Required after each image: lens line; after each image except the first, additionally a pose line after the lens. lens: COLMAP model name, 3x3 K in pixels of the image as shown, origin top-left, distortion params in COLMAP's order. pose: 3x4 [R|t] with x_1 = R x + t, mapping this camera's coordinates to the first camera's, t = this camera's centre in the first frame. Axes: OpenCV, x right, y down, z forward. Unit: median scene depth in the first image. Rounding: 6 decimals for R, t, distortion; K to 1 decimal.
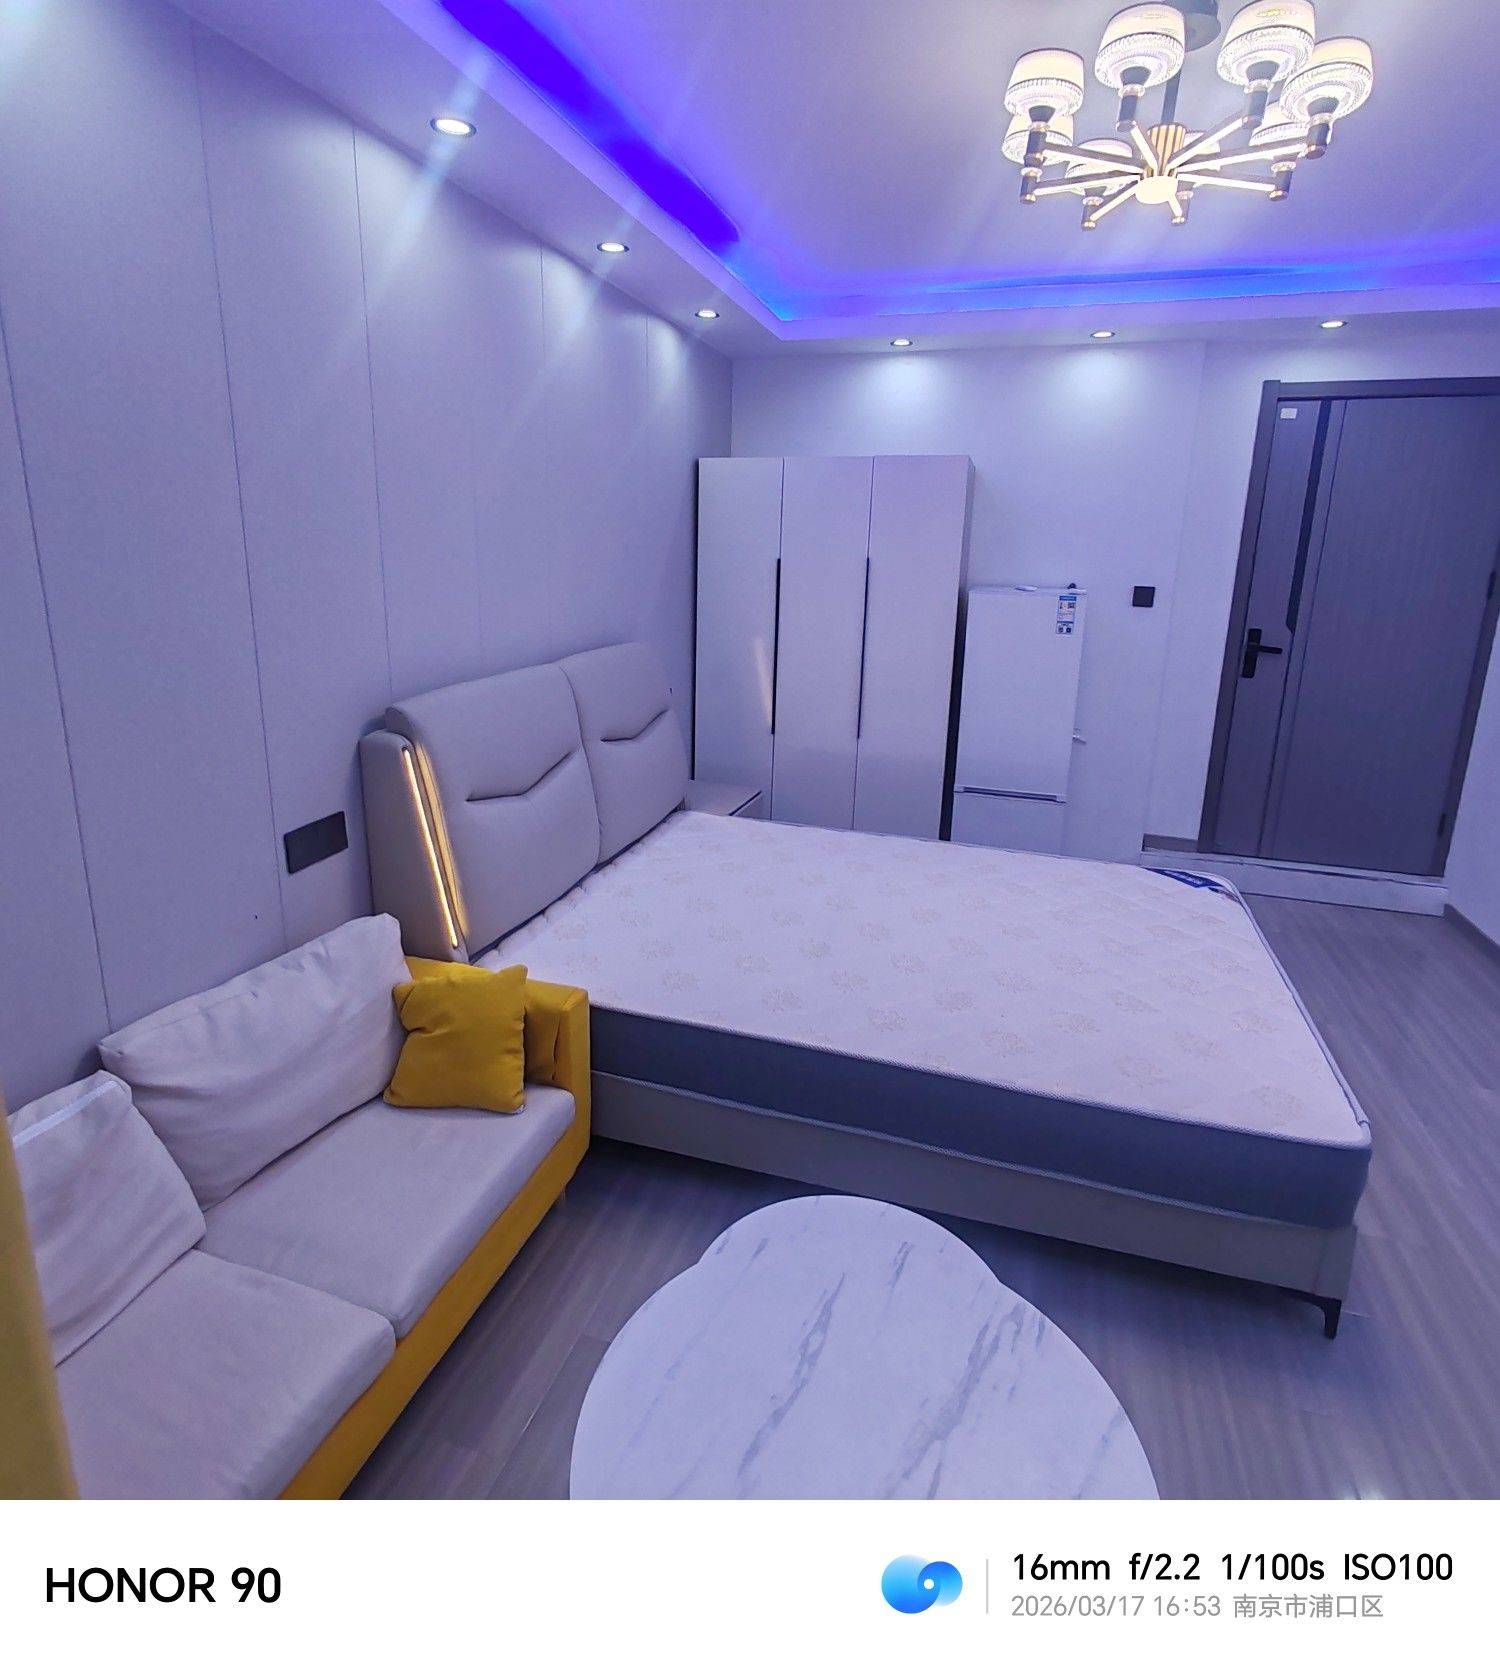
lens RADIAL K [[907.8, 0, 747.0], [0, 907.8, 750.1], [0, 0, 1]] dist [-0.002034, 0.001397]
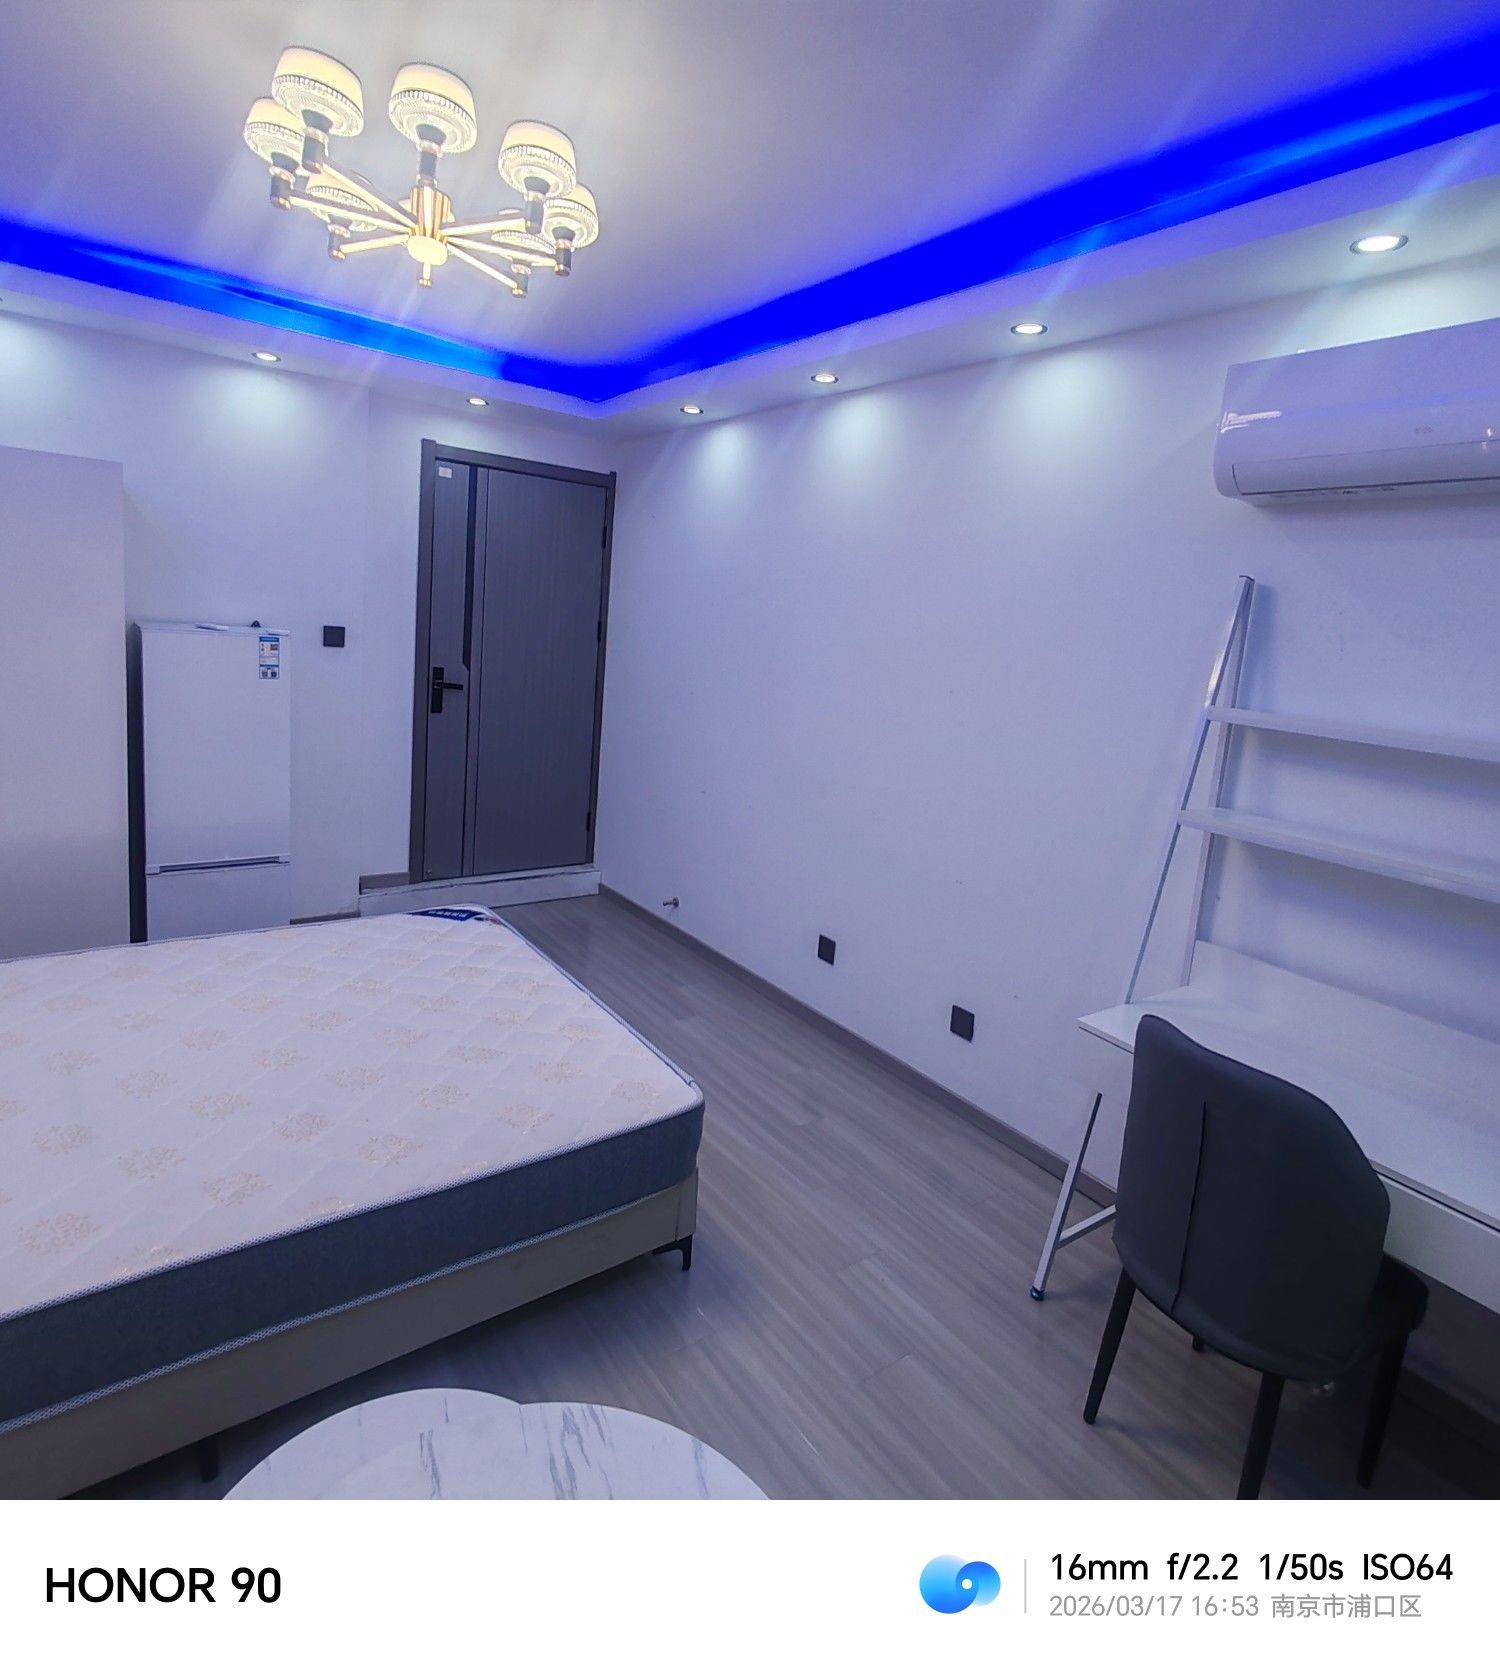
lens RADIAL K [[903.0, 0, 751.5], [0, 903.0, 746.8], [0, 0, 1]] dist [-0.000298, 0.000856]
pose [[0.580249, -0.088651, 0.809600, -0.118635], [0.112815, 0.993224, 0.027902, -0.034234], [-0.806588, 0.075145, 0.586319, 0.097234]]
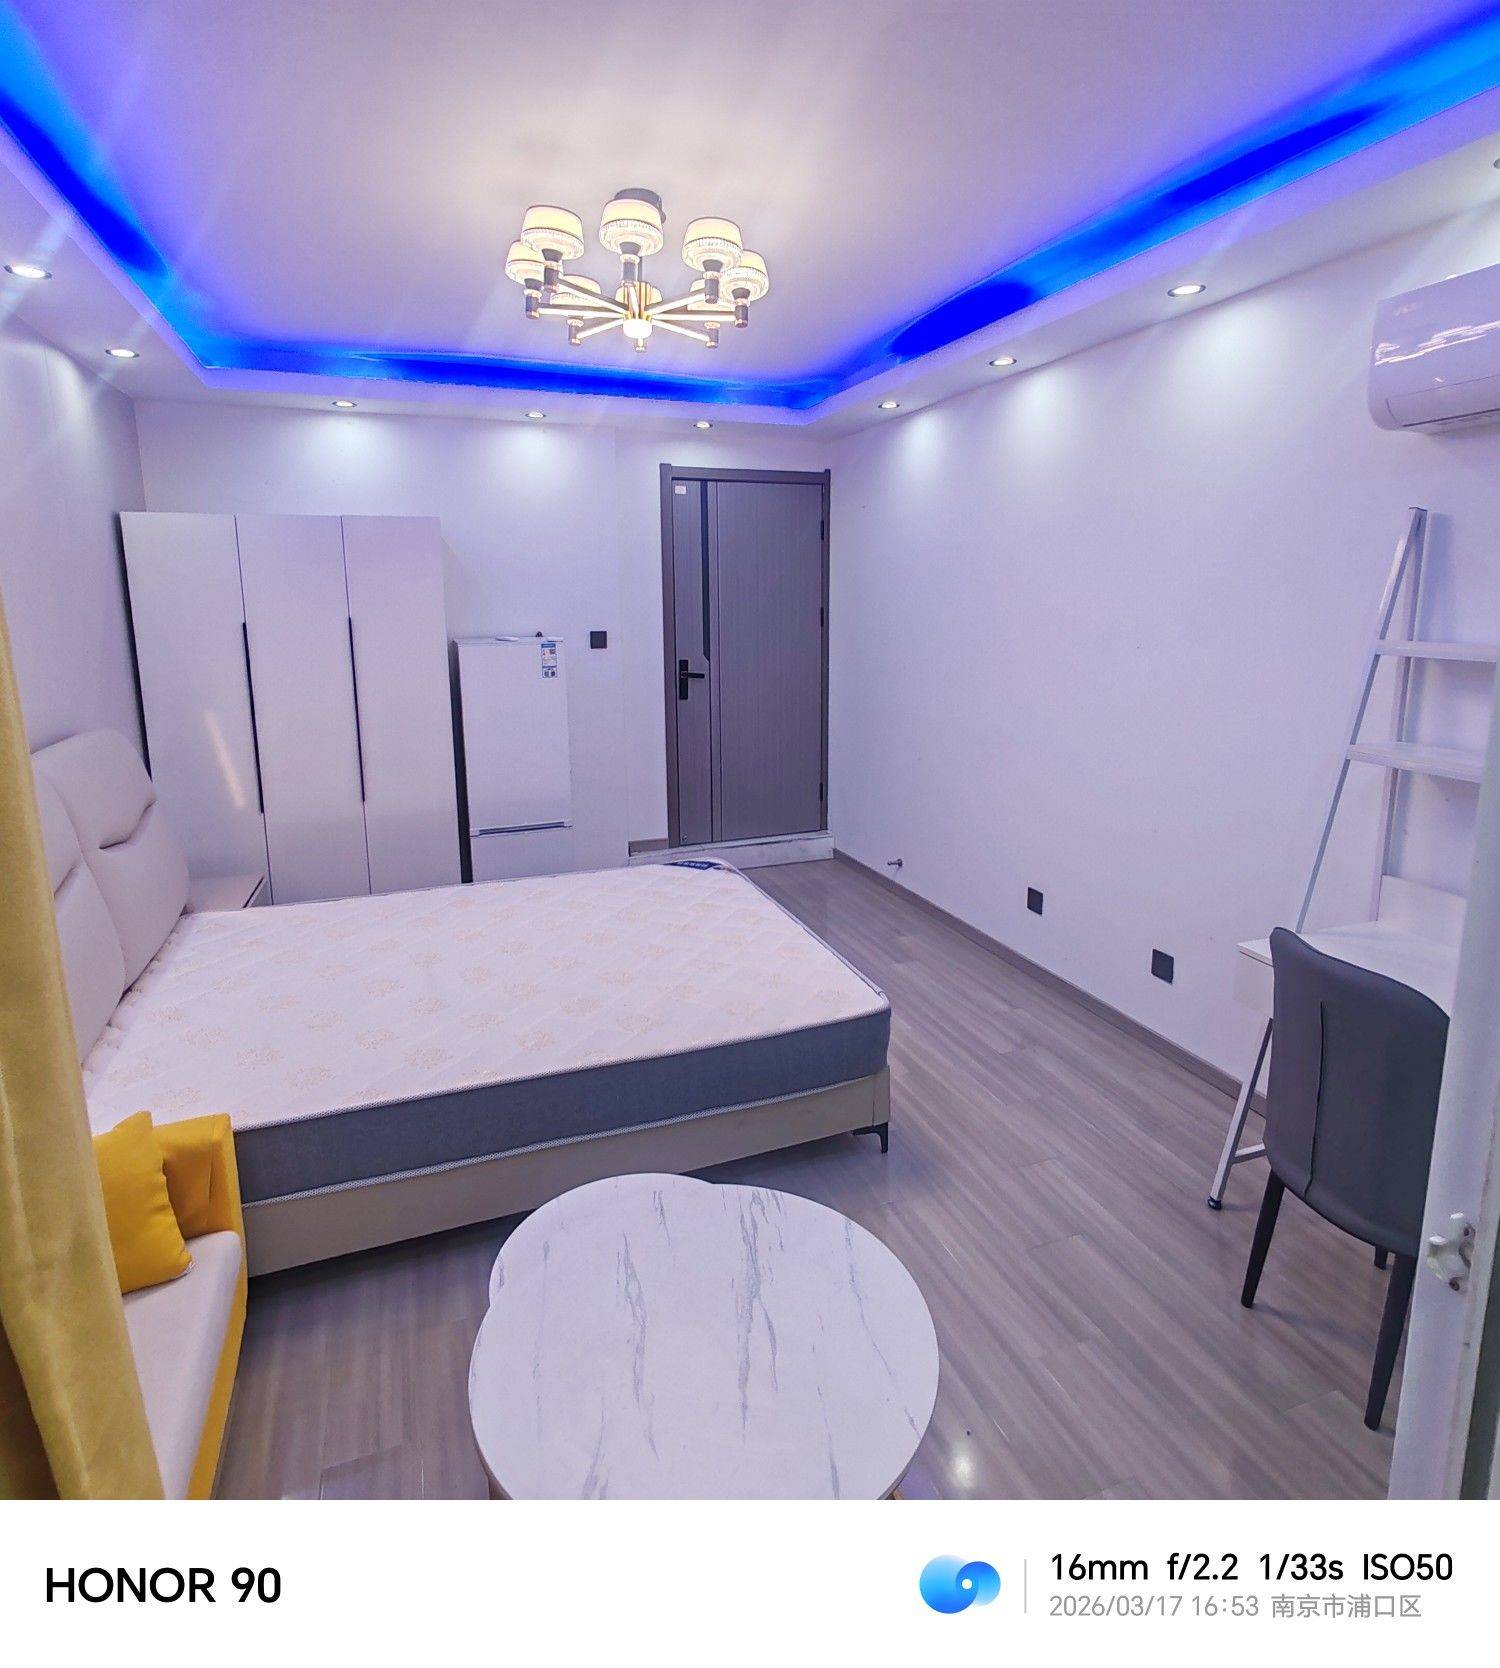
lens RADIAL K [[912.5, 0, 751.0], [0, 912.5, 743.8], [0, 0, 1]] dist [-0.001027, 0.001412]
pose [[0.782527, -0.128192, 0.609276, -0.168664], [0.161964, 0.986797, -0.000397, -0.006719], [-0.601181, 0.098991, 0.792958, -0.036669]]
